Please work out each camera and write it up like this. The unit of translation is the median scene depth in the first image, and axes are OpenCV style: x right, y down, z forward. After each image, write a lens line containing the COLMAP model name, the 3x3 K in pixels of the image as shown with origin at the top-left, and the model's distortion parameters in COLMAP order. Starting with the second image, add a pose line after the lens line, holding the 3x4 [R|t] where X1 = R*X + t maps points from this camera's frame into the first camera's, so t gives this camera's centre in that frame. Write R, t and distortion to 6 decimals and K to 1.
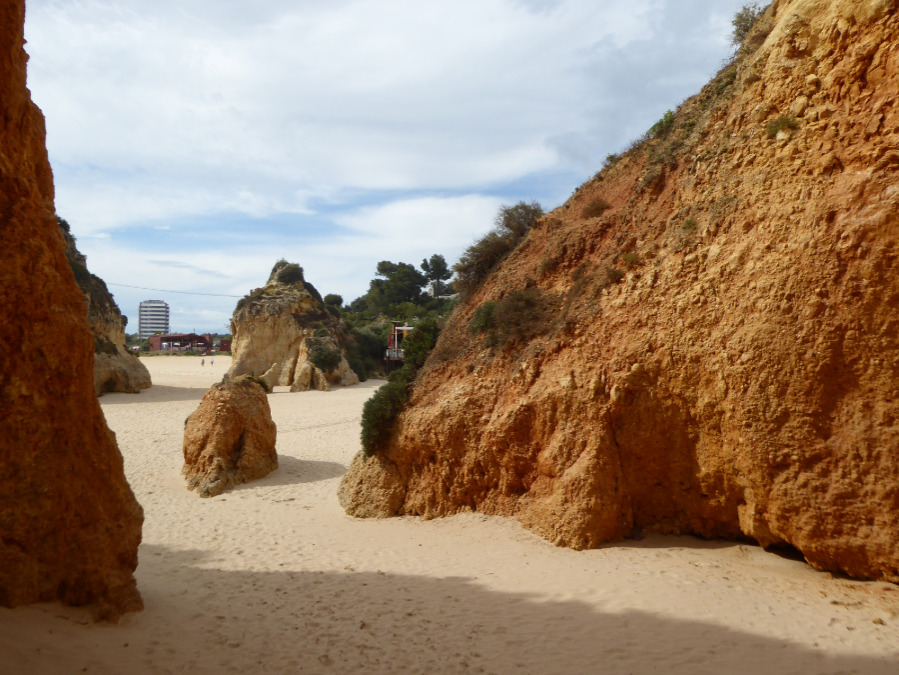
lens RADIAL K [[813.1, 0, 458.5], [0, 813.1, 338.2], [0, 0, 1]] dist [0.003049, 0.001962]
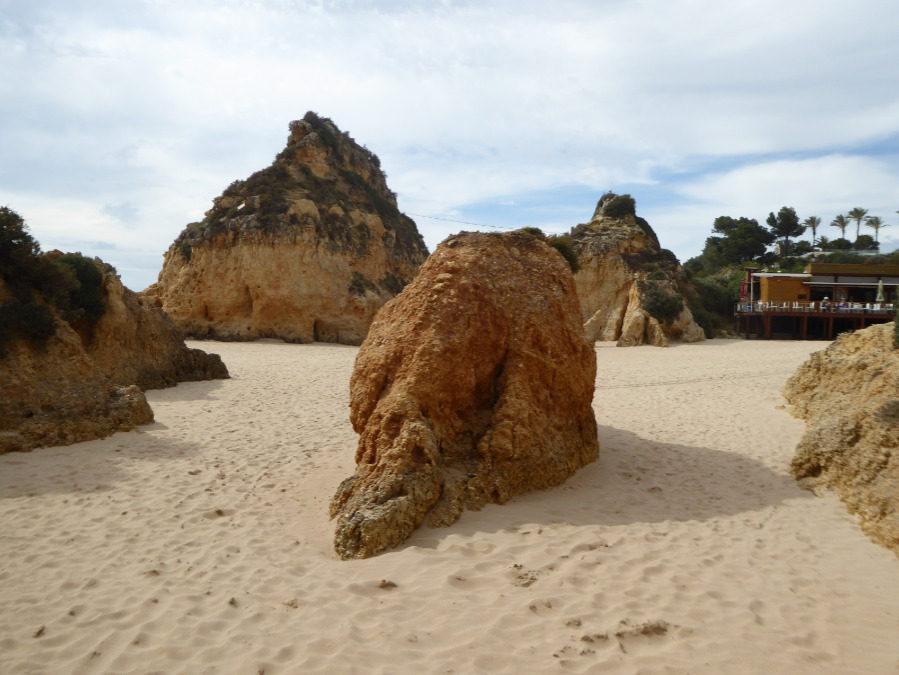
lens RADIAL K [[813.1, 0, 453.3], [0, 813.1, 330.7], [0, 0, 1]] dist [0.003049, 0.001962]
pose [[0.920897, 0.023093, -0.389122, -0.041523], [-0.012869, 0.999501, 0.028862, 0.026830], [0.389595, -0.021571, 0.920734, 0.188344]]
